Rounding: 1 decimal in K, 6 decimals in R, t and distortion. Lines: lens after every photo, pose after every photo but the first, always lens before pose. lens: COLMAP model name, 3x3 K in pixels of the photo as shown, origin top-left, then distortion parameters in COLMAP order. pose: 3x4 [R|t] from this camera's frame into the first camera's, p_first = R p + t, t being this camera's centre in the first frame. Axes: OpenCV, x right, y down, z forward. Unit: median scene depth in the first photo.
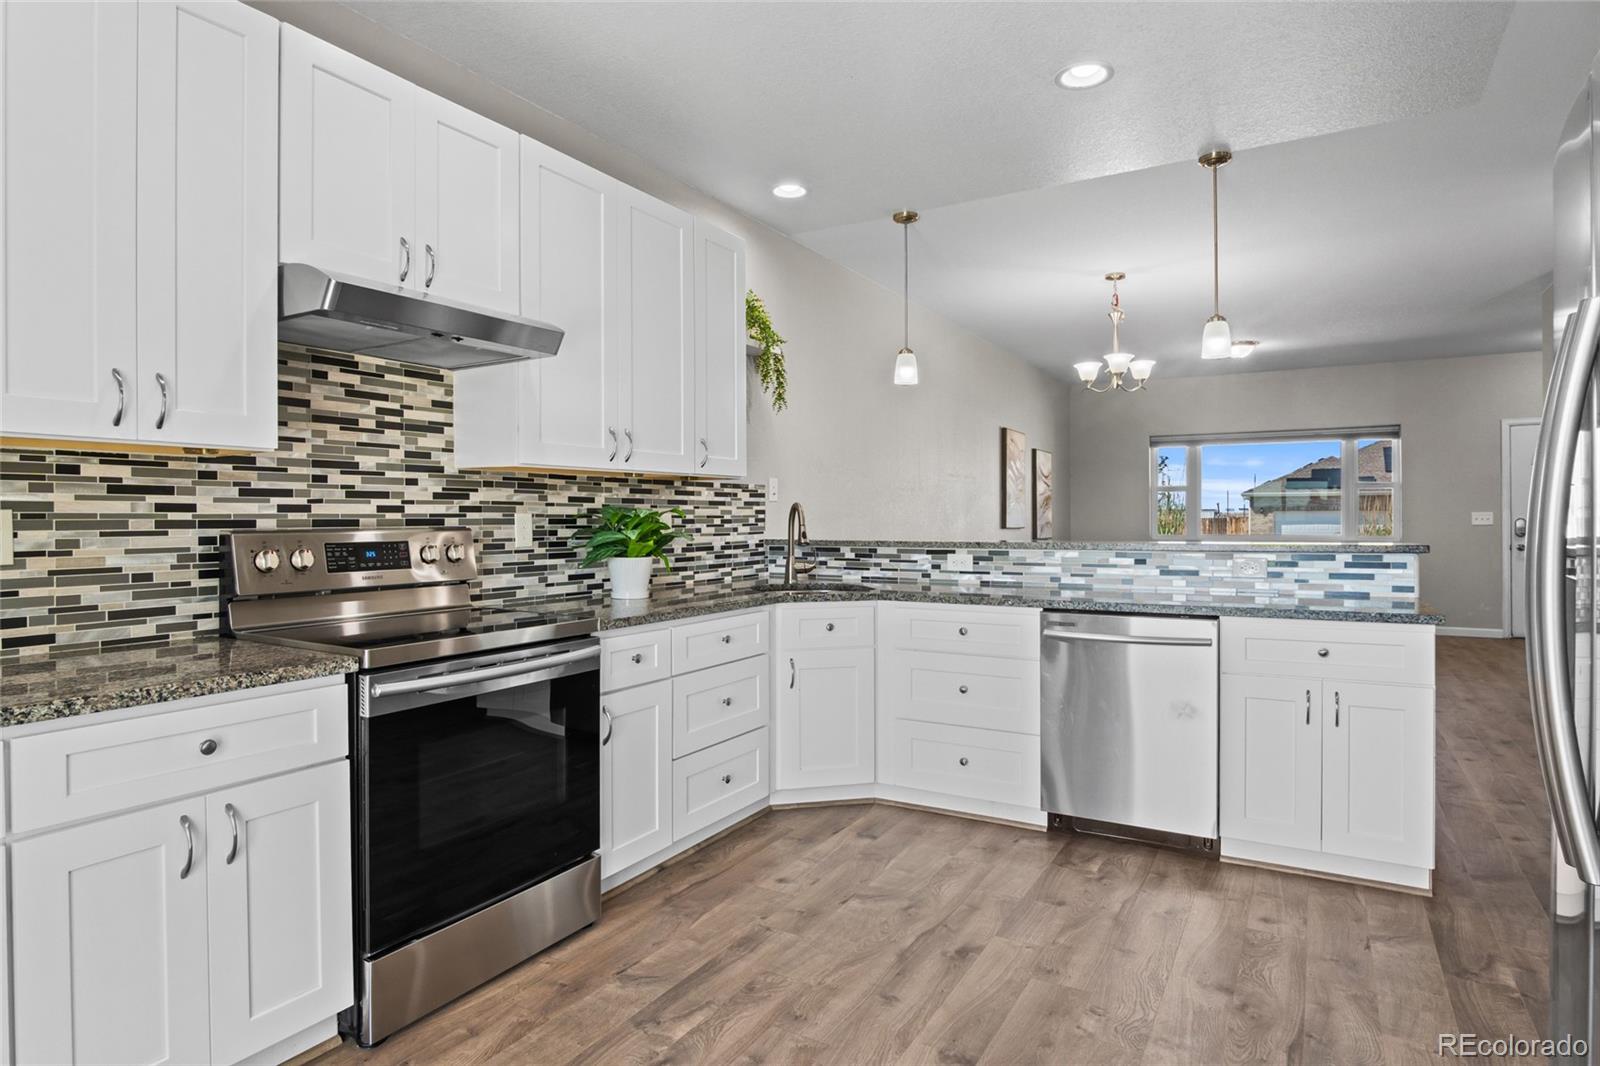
lens RADIAL K [[877.3, 0, 781.8], [0, 877.3, 538.5], [0, 0, 1]] dist [-0.030621, 0.008775]
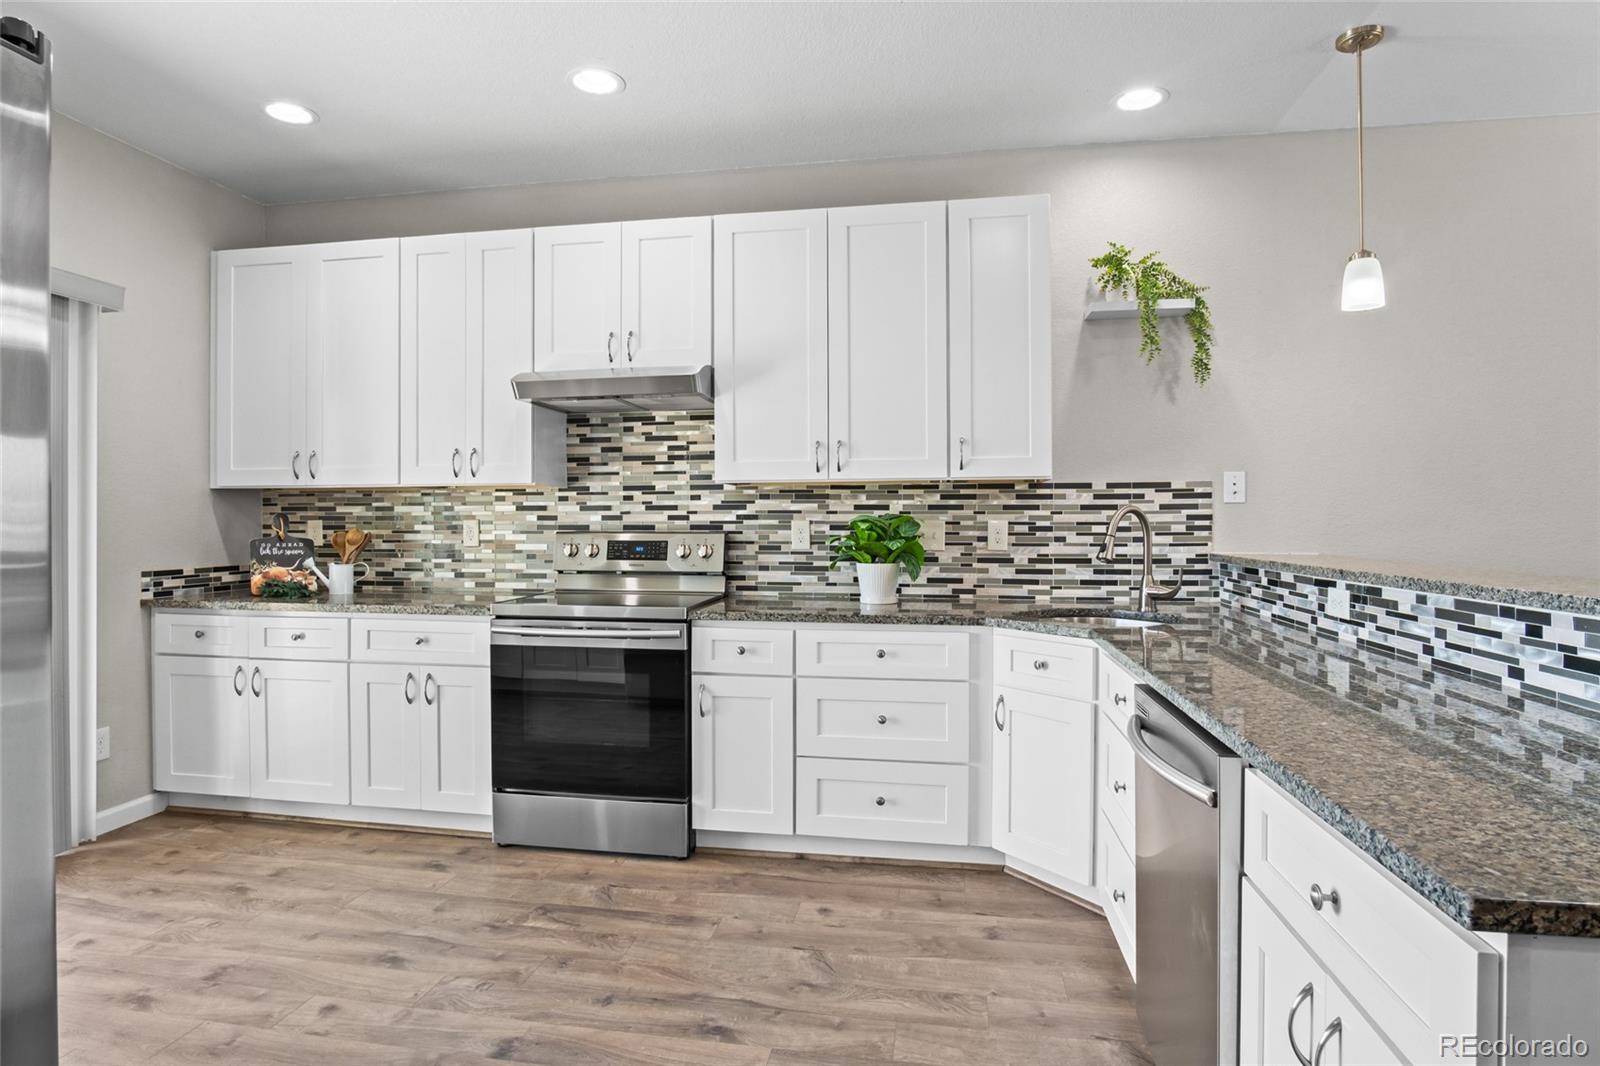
lens RADIAL K [[877.3, 0, 777.2], [0, 877.3, 529.2], [0, 0, 1]] dist [-0.030621, 0.008775]
pose [[0.351980, 0.014929, -0.935889, 0.784867], [-0.021495, 0.999738, 0.007863, -0.025317], [0.935761, 0.017349, 0.352209, 0.560917]]
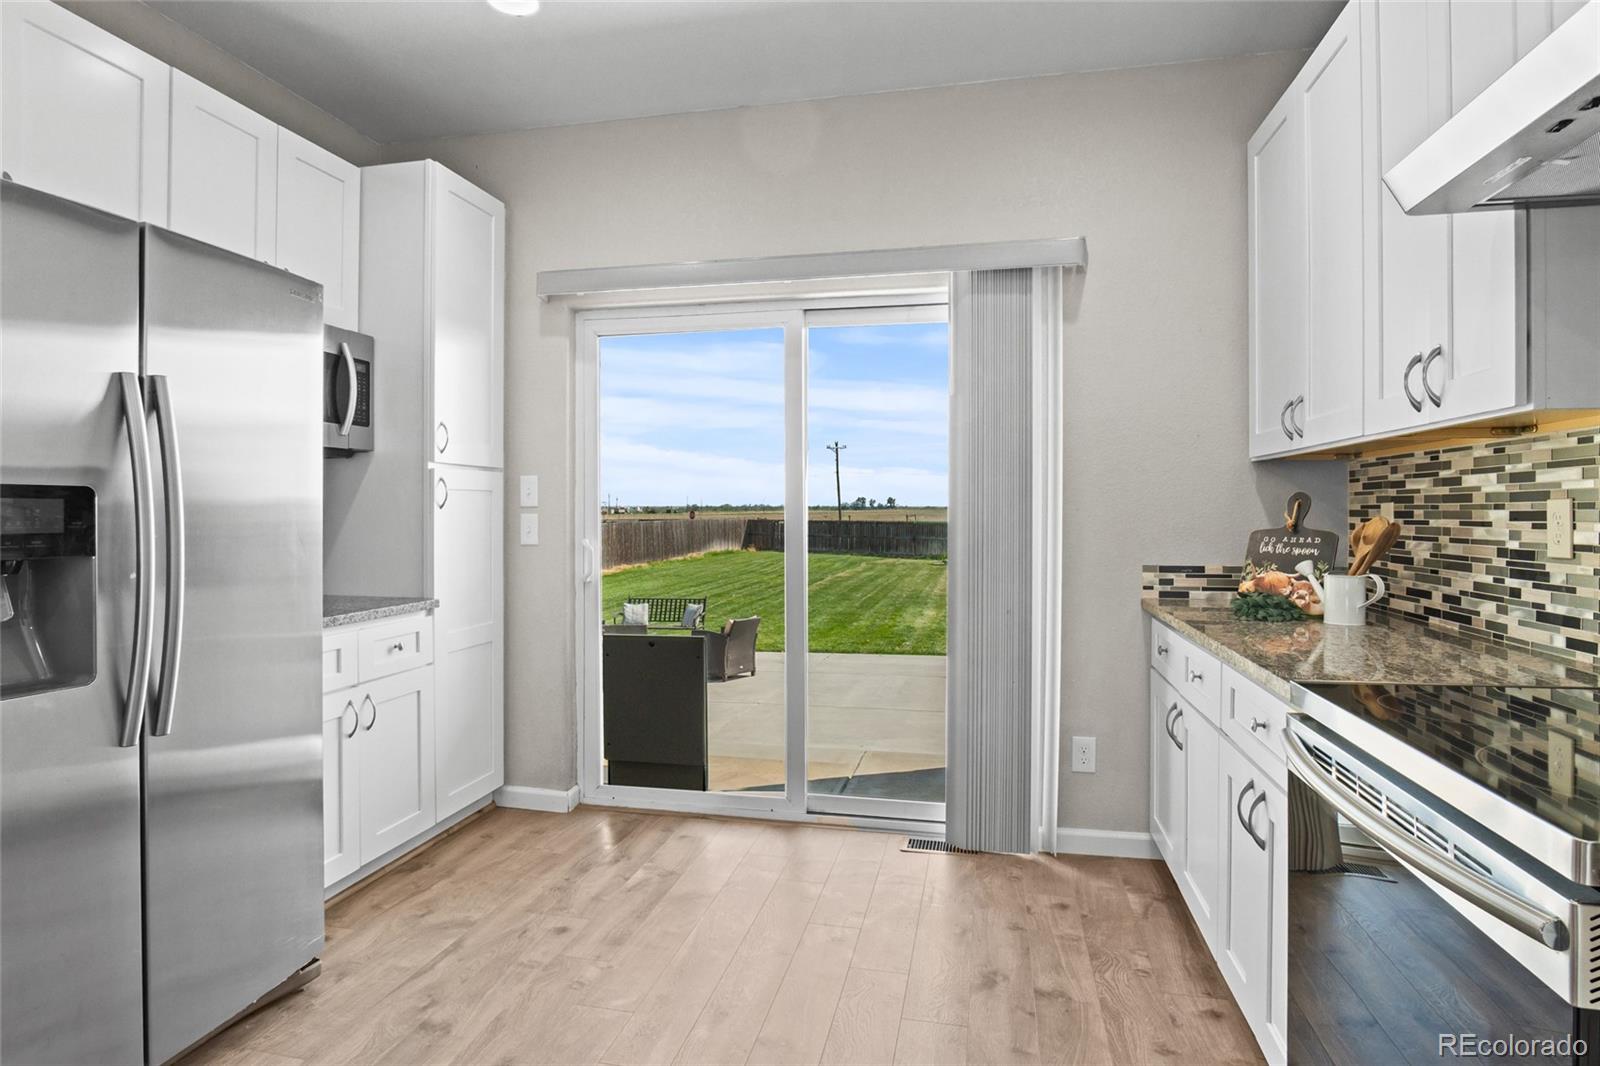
lens RADIAL K [[877.3, 0, 784.4], [0, 877.3, 516.8], [0, 0, 1]] dist [-0.030621, 0.008775]
pose [[-0.945997, 0.010151, -0.324018, 0.117646], [0.000276, 0.999534, 0.030508, -0.025668], [0.324177, 0.028771, -0.945559, 0.960589]]
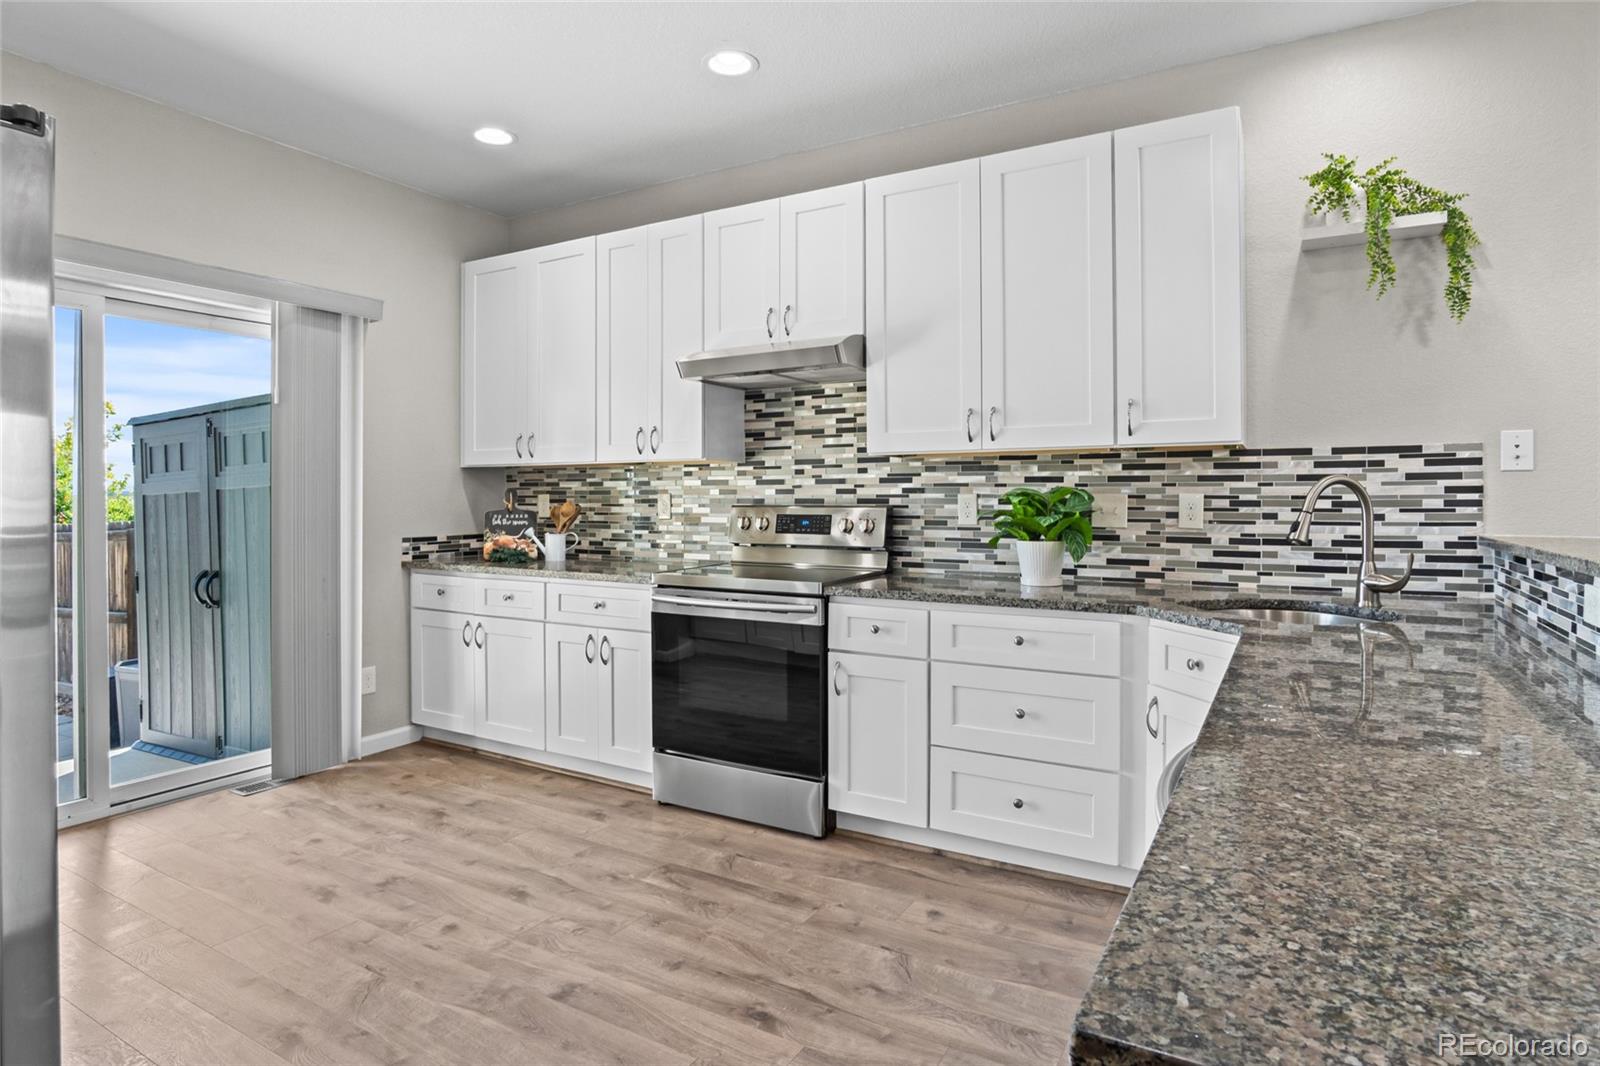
lens RADIAL K [[877.3, 0, 776.1], [0, 877.3, 502.9], [0, 0, 1]] dist [-0.030621, 0.008775]
pose [[0.003221, 0.013536, -0.999903, 0.794615], [-0.020197, 0.999705, 0.013469, -0.027366], [0.999791, 0.020152, 0.003494, 0.758299]]
